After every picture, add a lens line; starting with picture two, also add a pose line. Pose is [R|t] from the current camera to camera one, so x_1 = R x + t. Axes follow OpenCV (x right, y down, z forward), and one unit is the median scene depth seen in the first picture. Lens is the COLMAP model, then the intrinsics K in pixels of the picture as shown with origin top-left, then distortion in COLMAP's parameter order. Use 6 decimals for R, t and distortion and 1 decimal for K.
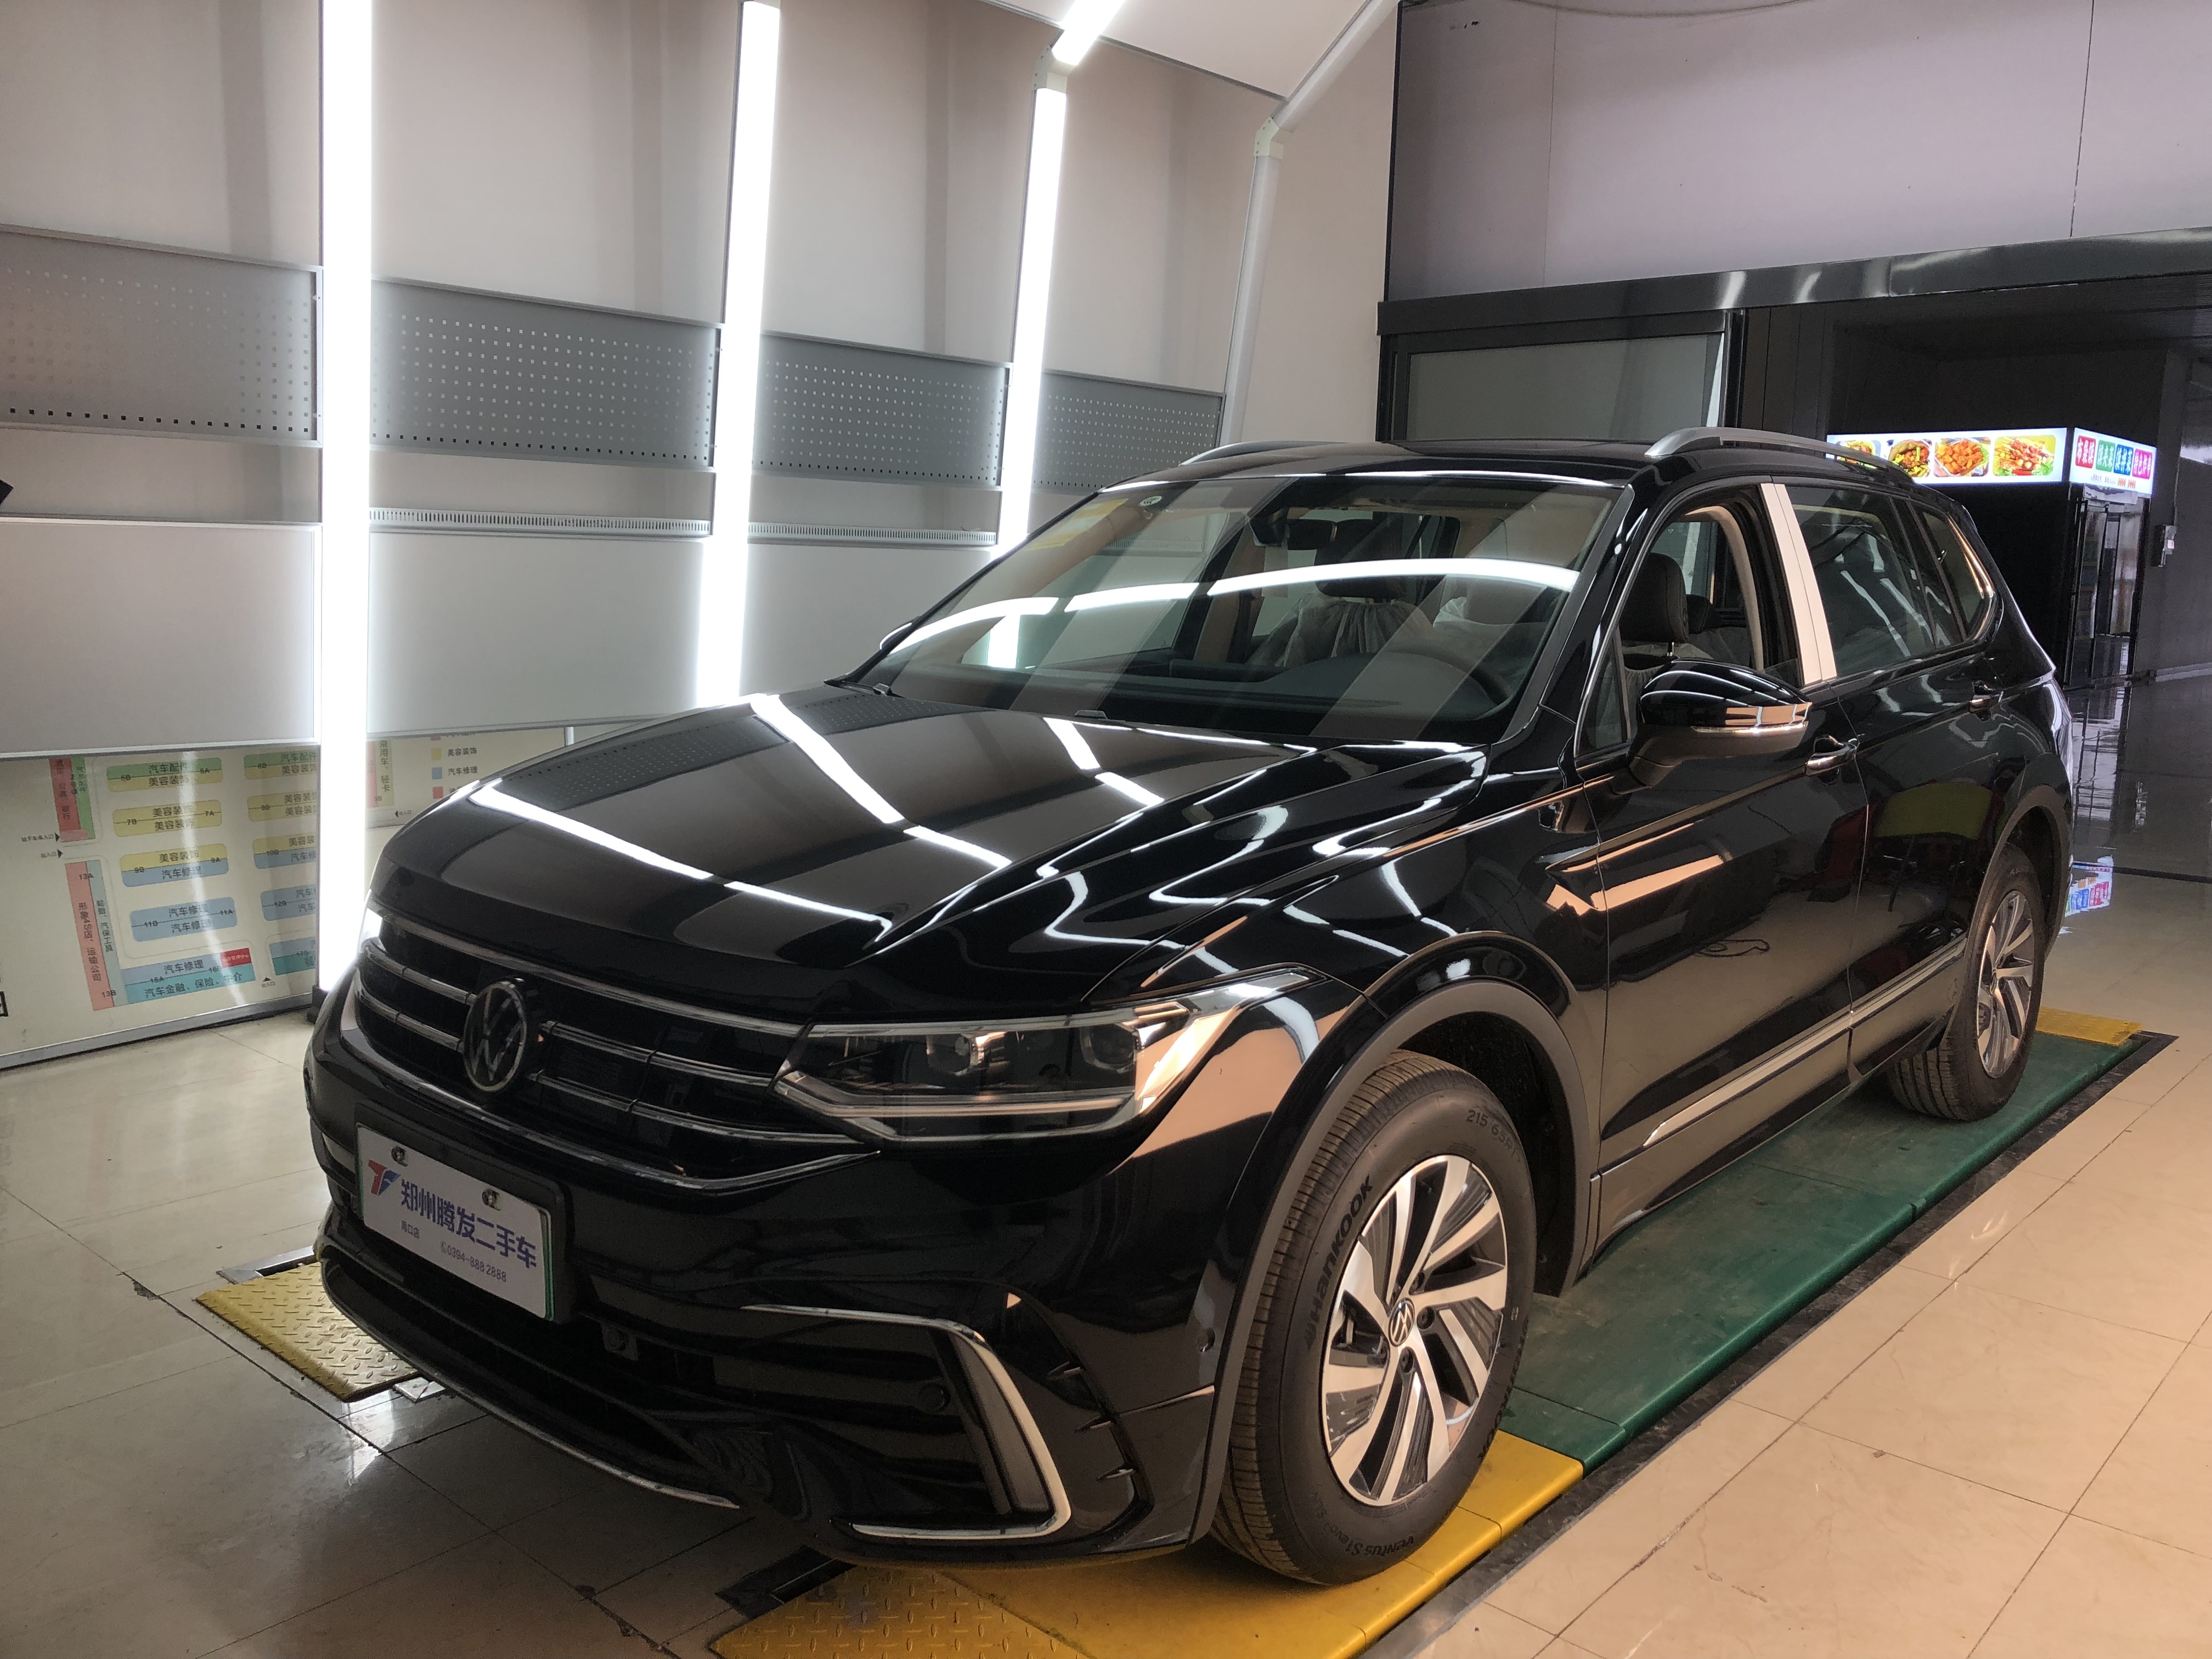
lens RADIAL K [[1813.1, 0, 1051.8], [0, 1813.1, 832.1], [0, 0, 1]] dist [0.012548, -0.001209]
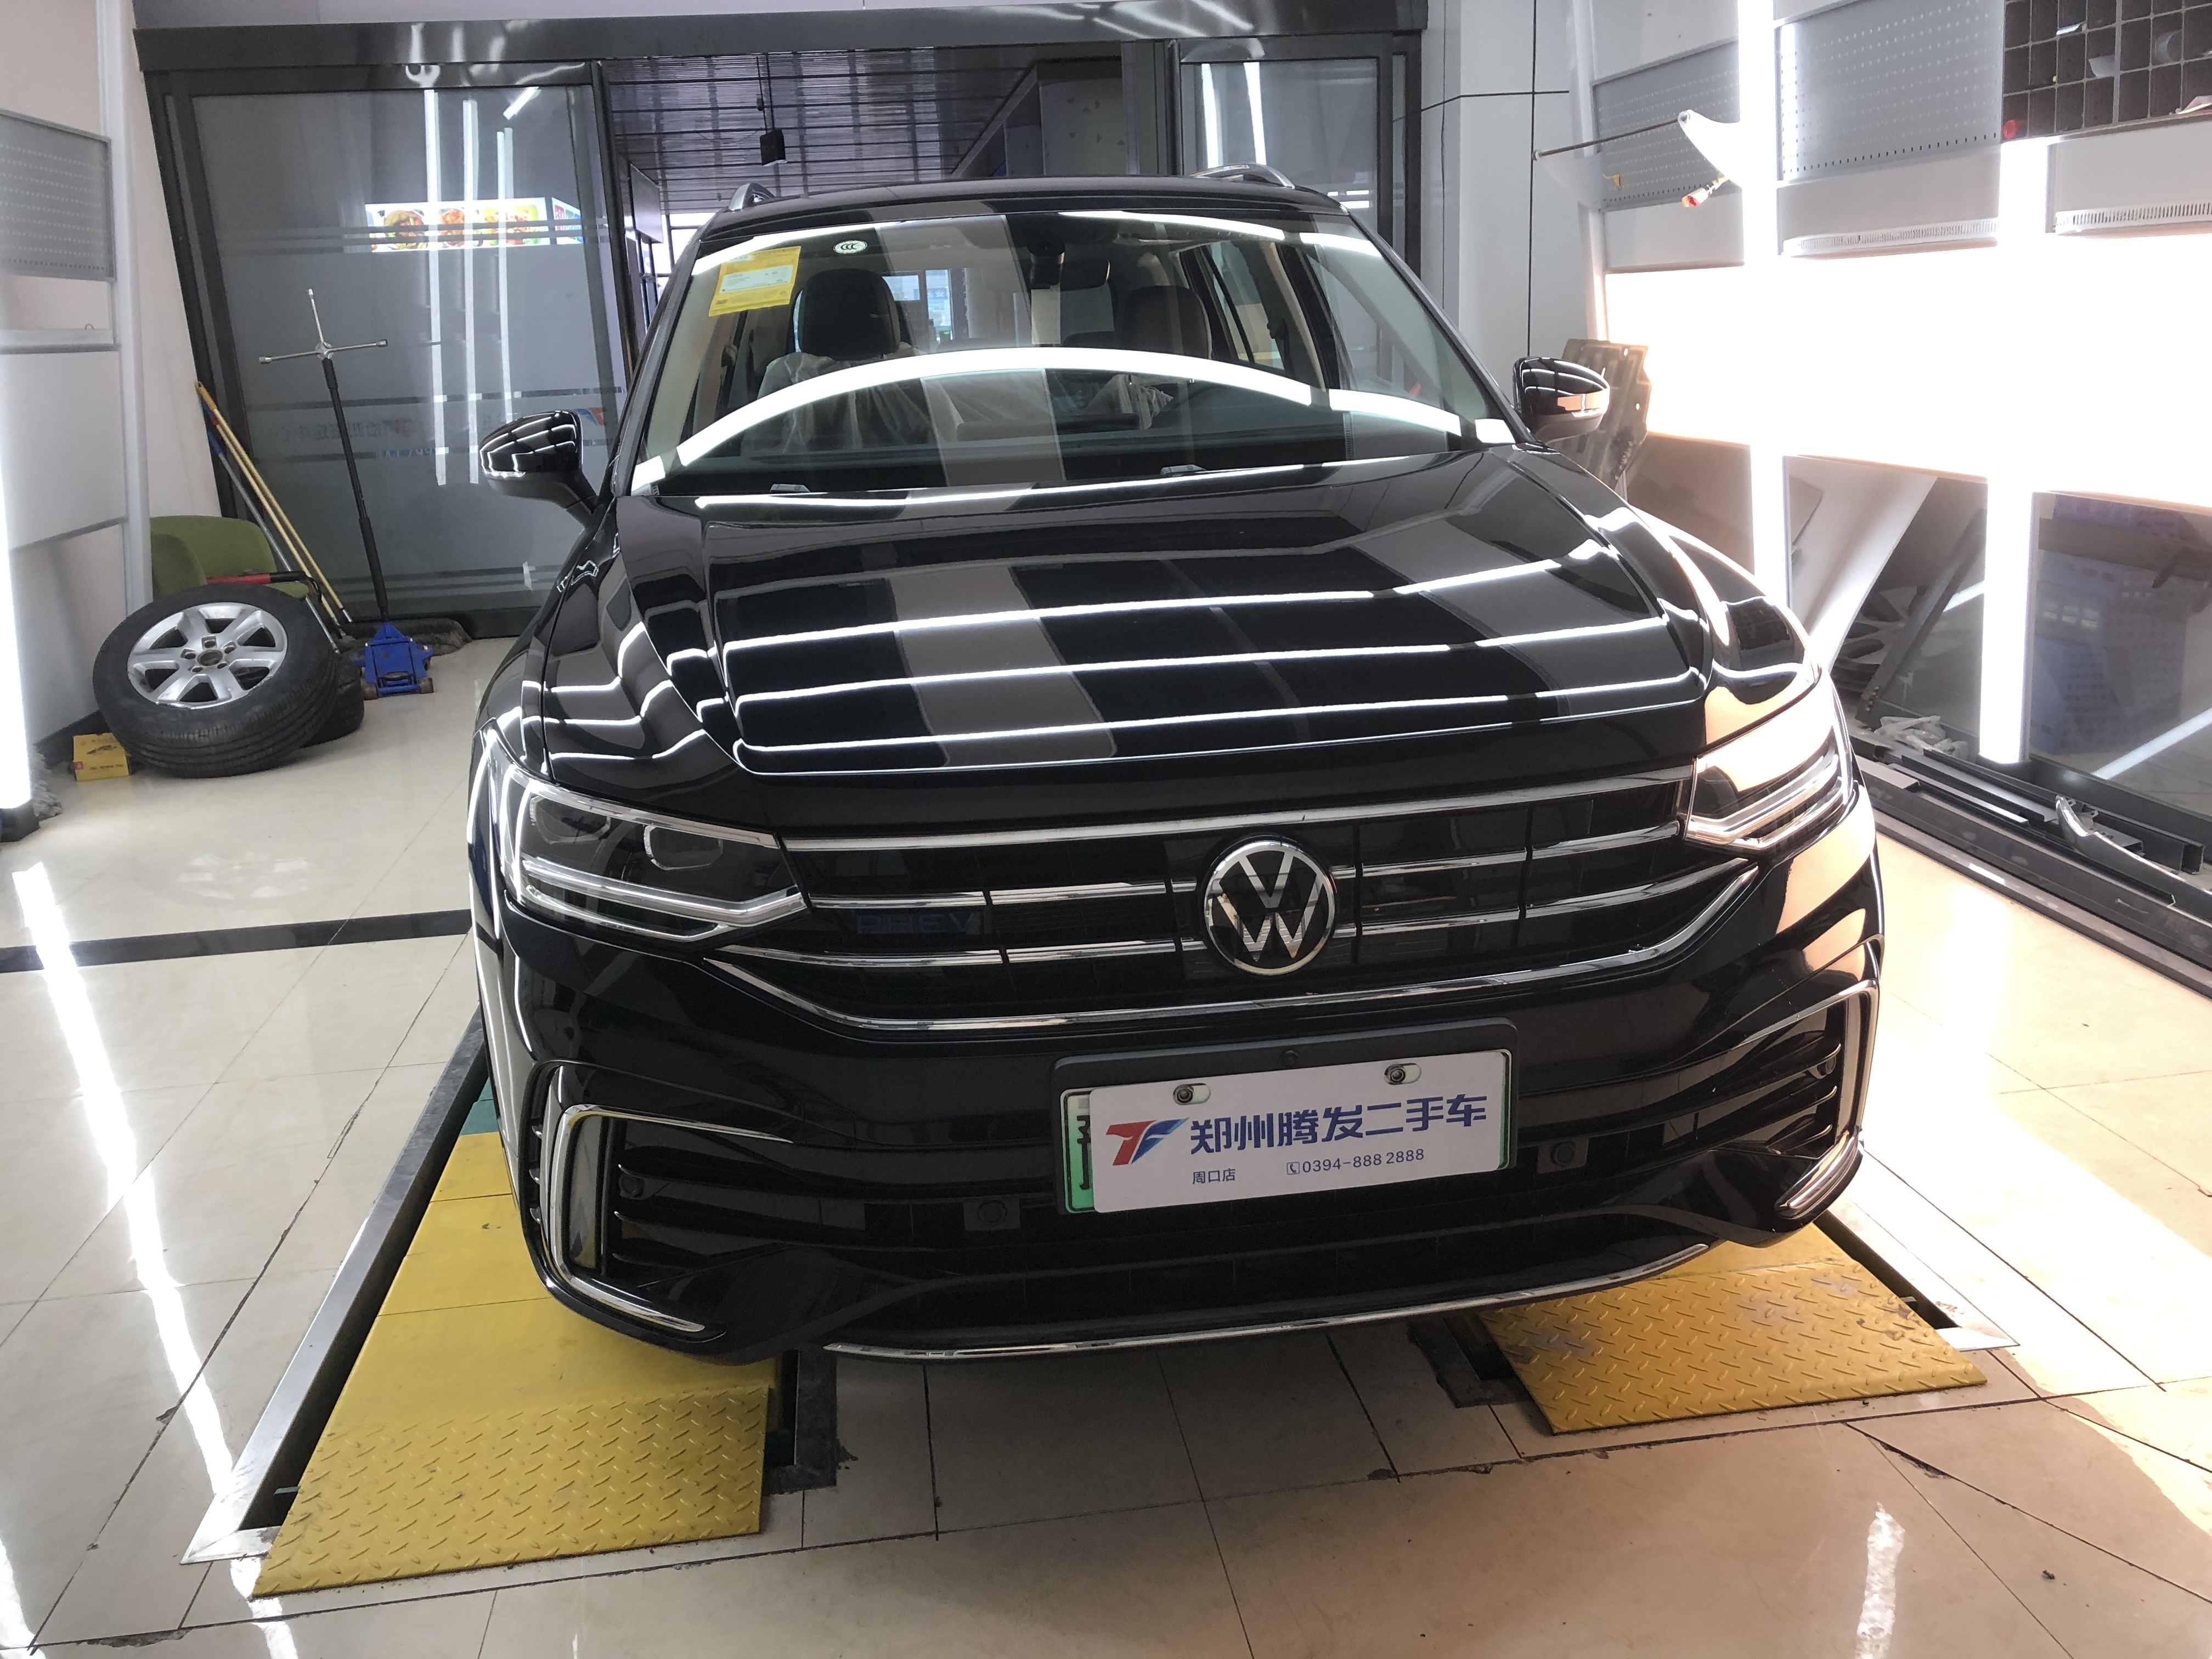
lens RADIAL K [[1813.1, 0, 1051.8], [0, 1813.1, 832.1], [0, 0, 1]] dist [0.012548, -0.001209]
pose [[0.637983, -0.255294, 0.726500, -0.981877], [0.171845, 0.966854, 0.188848, -0.092557], [-0.750631, 0.004364, 0.660707, 0.556020]]
